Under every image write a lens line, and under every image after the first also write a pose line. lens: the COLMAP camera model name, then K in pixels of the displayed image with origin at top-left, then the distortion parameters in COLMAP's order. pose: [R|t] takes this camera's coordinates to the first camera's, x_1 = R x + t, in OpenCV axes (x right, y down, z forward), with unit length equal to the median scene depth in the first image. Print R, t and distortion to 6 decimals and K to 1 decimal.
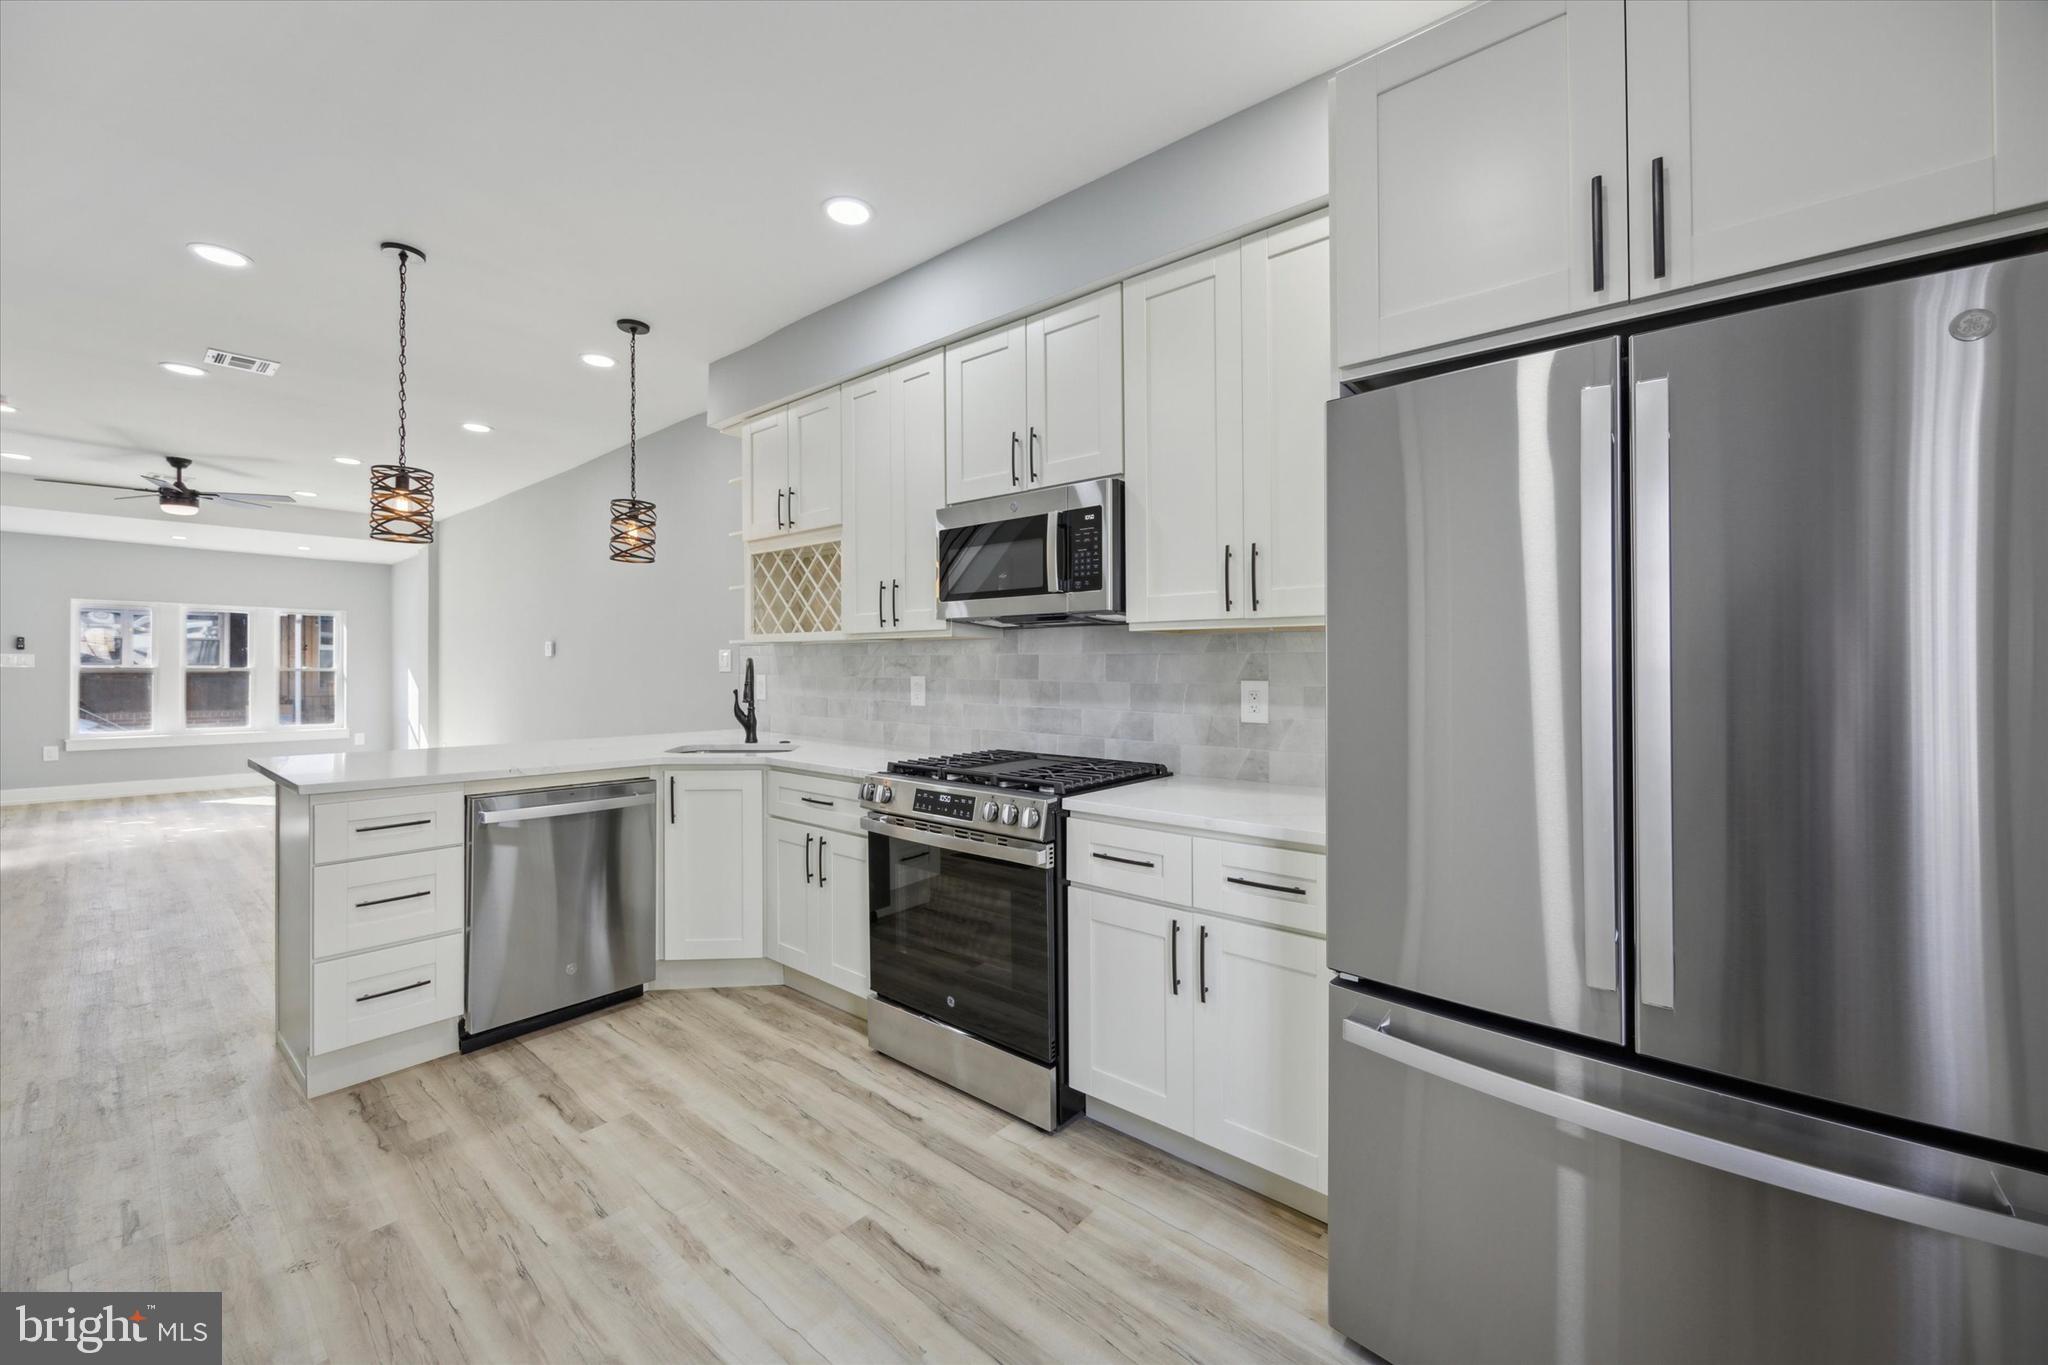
lens RADIAL K [[791.2, 0, 1012.3], [0, 791.2, 674.0], [0, 0, 1]] dist [-0.000203, -0.000532]
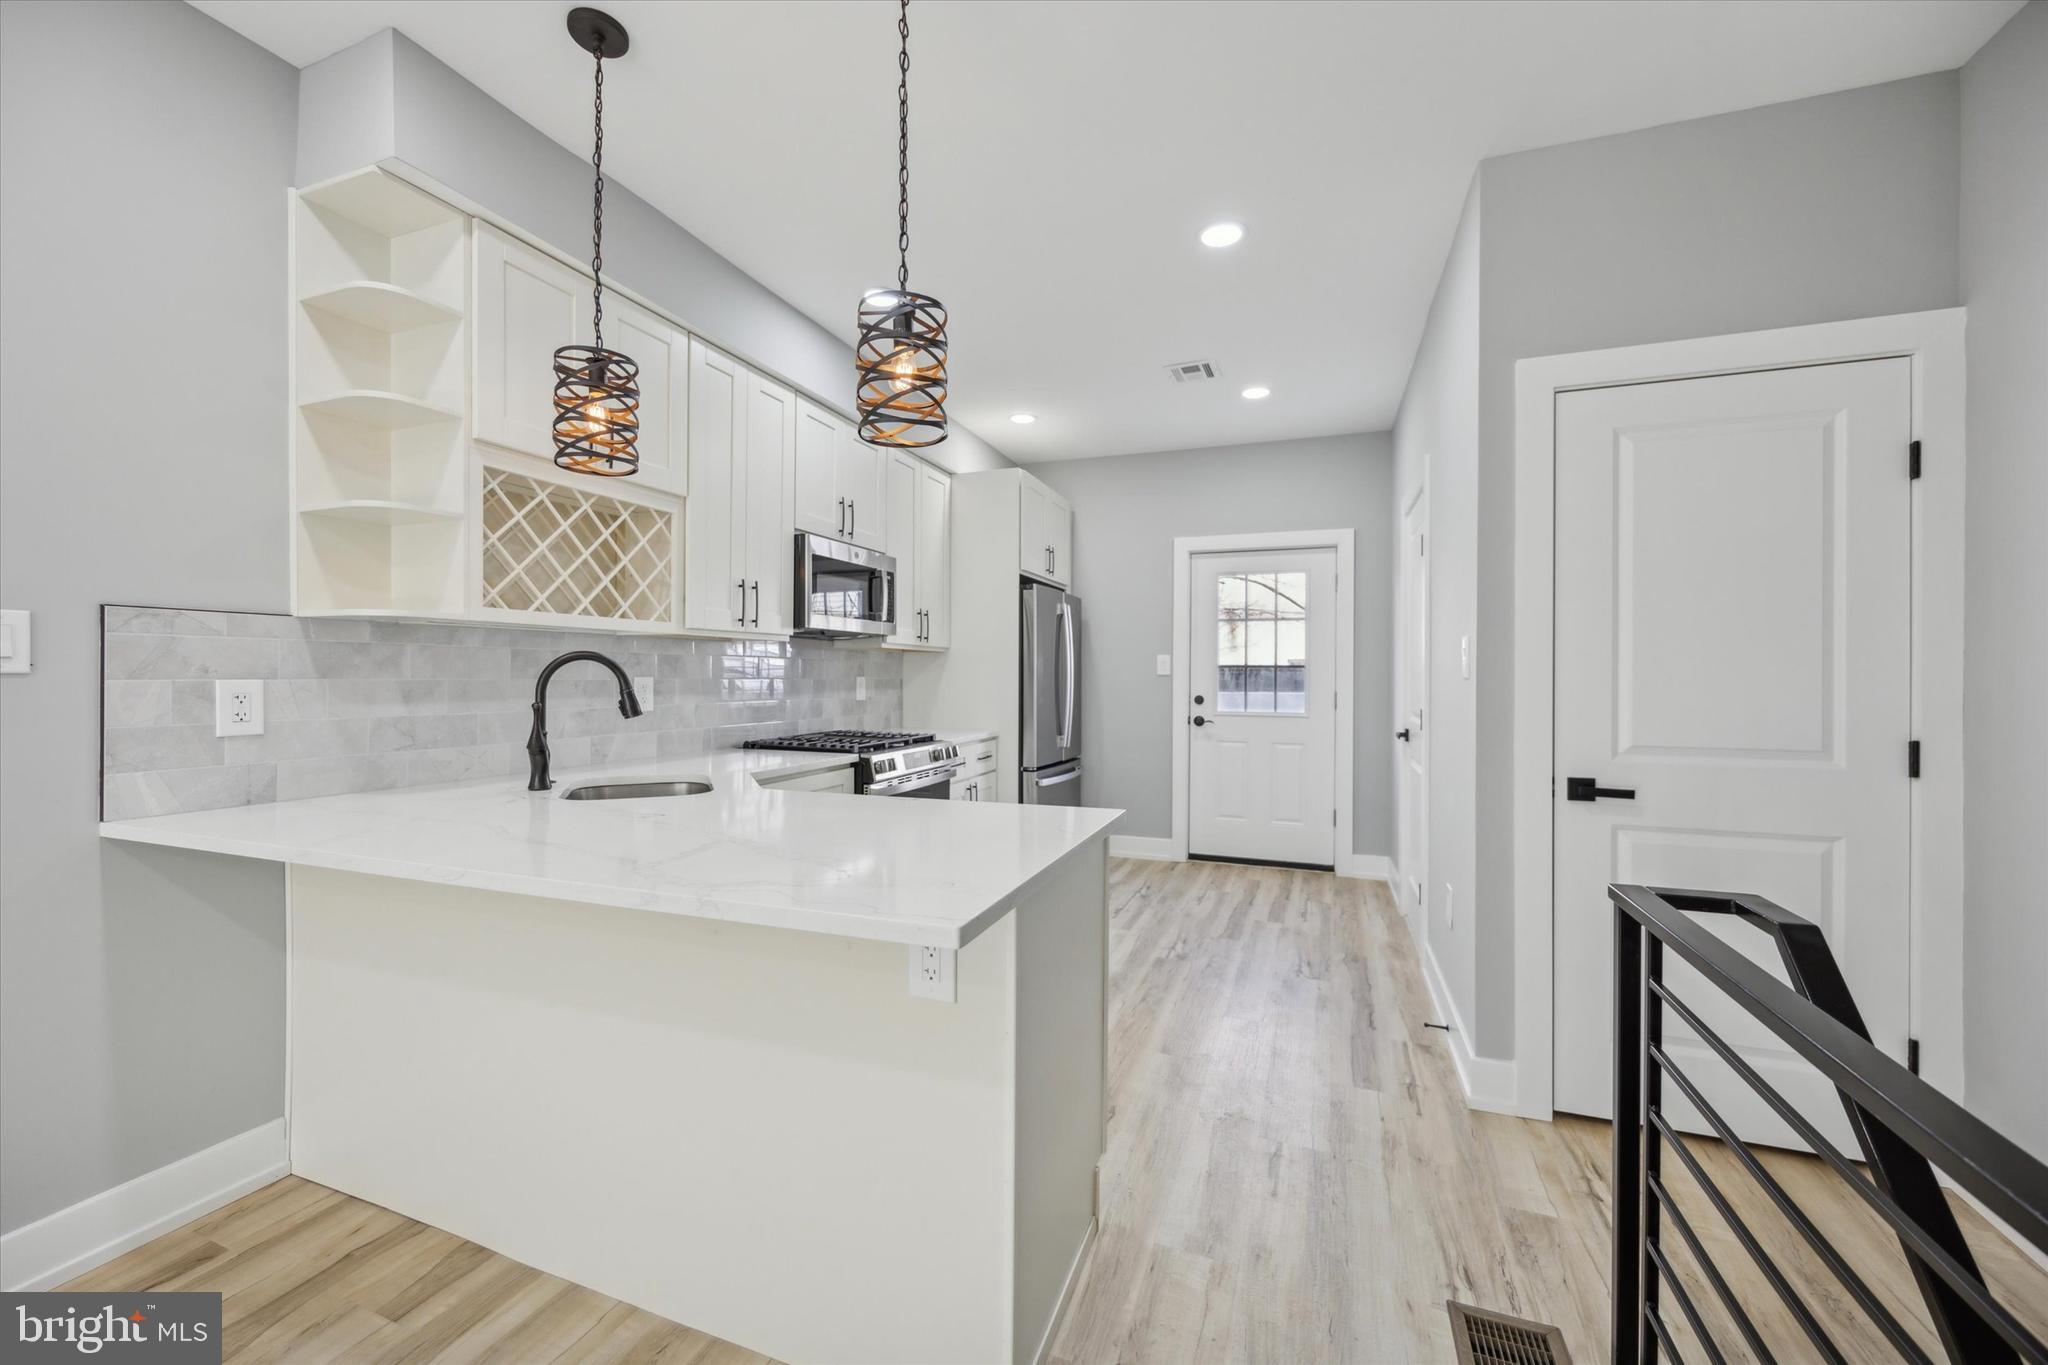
lens RADIAL K [[791.2, 0, 1024.7], [0, 791.2, 680.5], [0, 0, 1]] dist [-0.000203, -0.000532]
pose [[-0.339390, -0.013275, 0.940552, -1.484738], [0.000802, 0.999896, 0.014402, -0.007979], [-0.940645, 0.005642, -0.339344, 1.242212]]
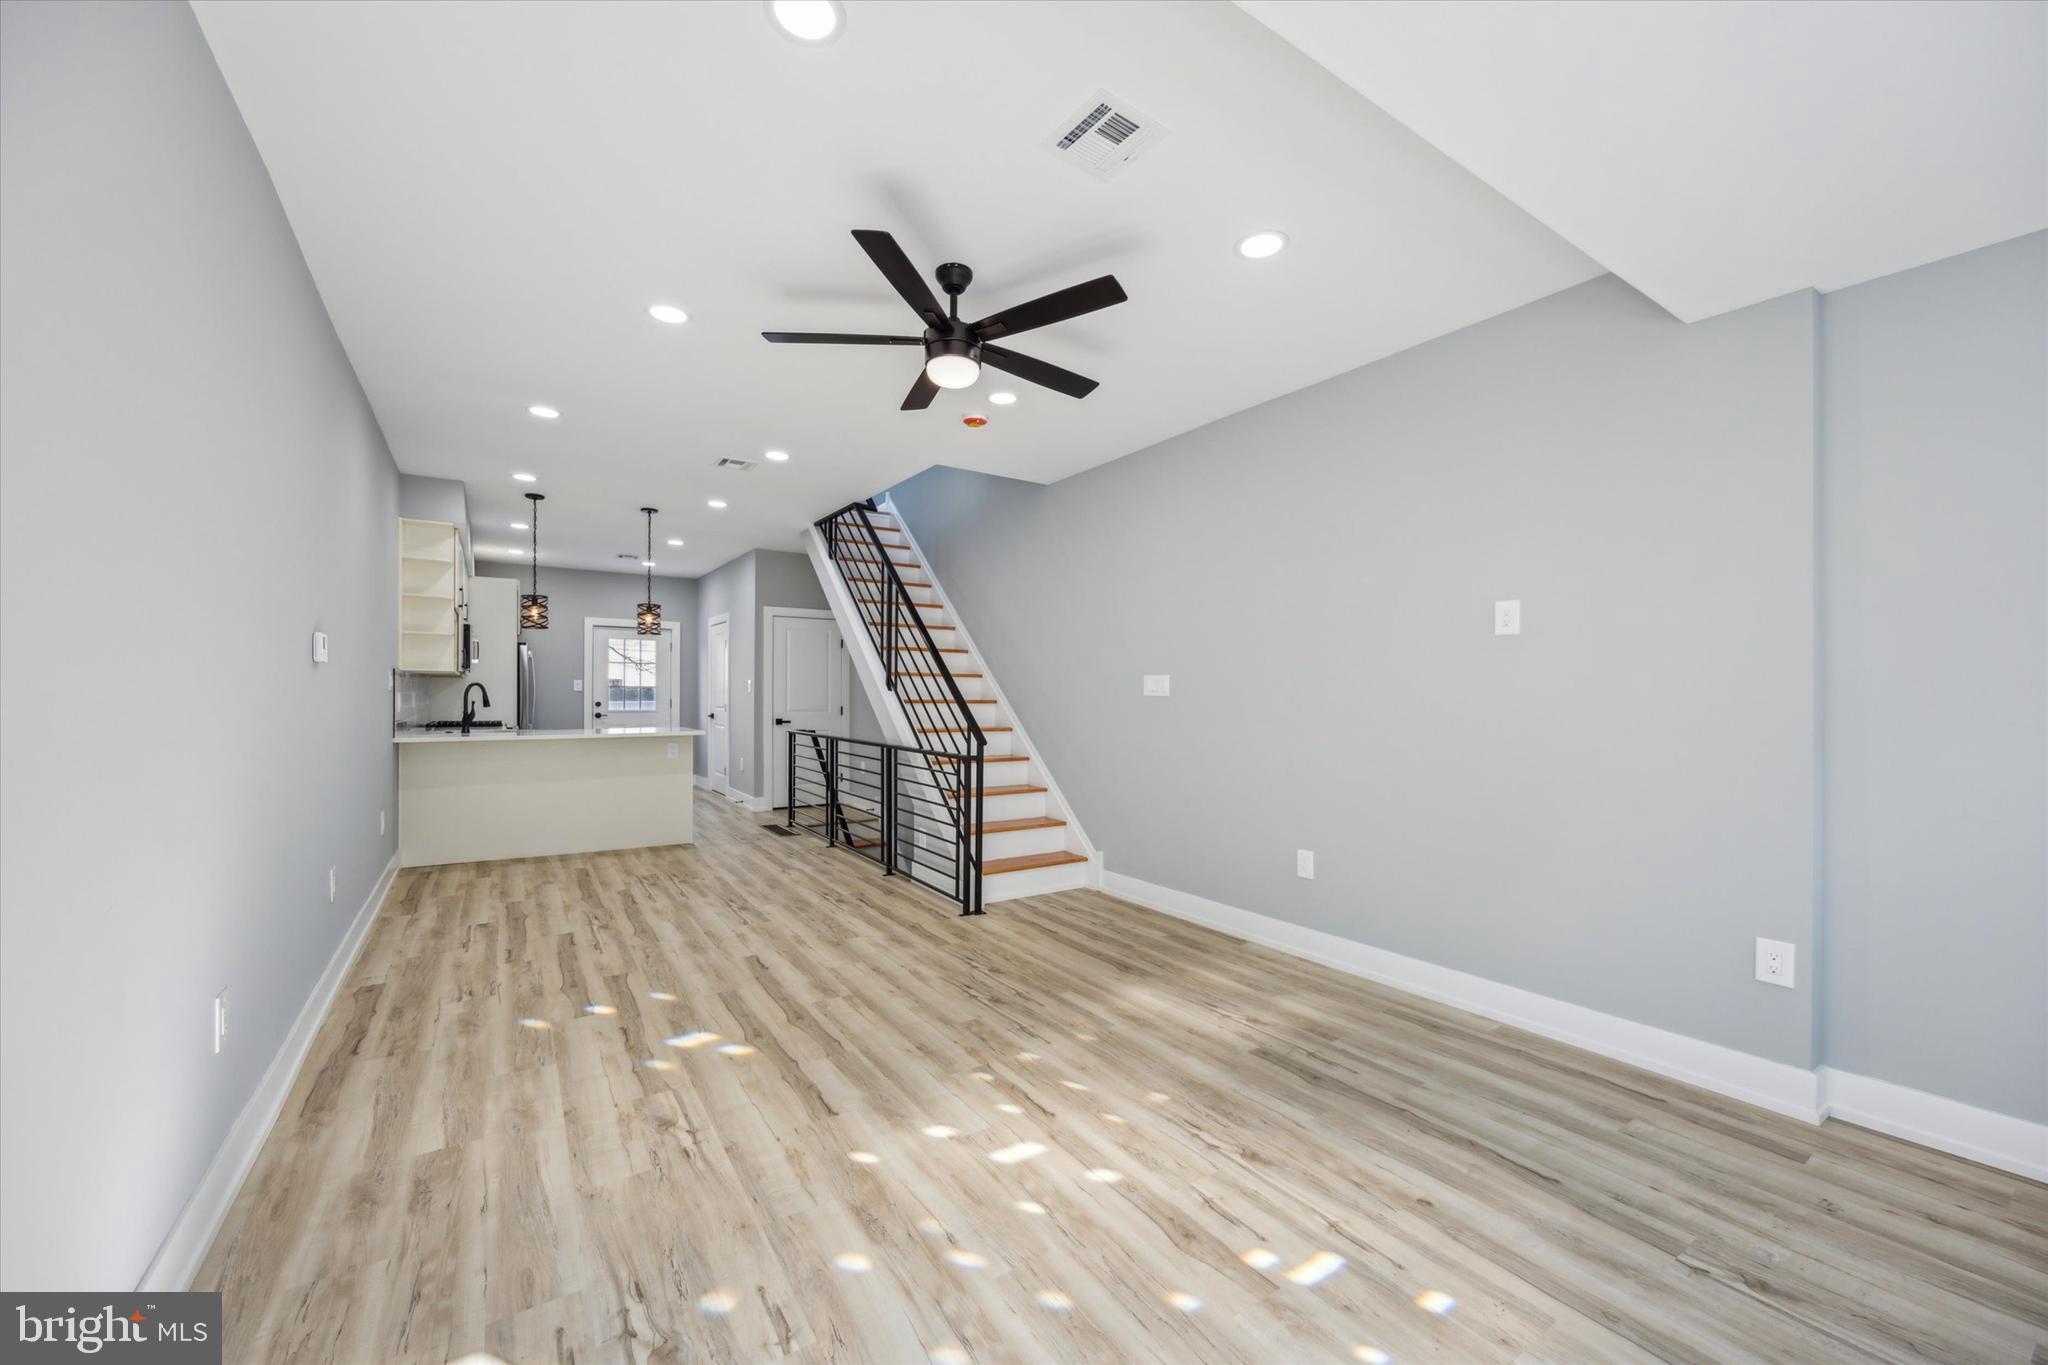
lens RADIAL K [[791.2, 0, 1010.5], [0, 791.2, 695.8], [0, 0, 1]] dist [-0.000203, -0.000532]
pose [[-0.957489, -0.009016, 0.288330, -2.777679], [-0.006636, 0.999935, 0.009231, -0.020452], [-0.288395, 0.006925, -0.957486, 3.295769]]
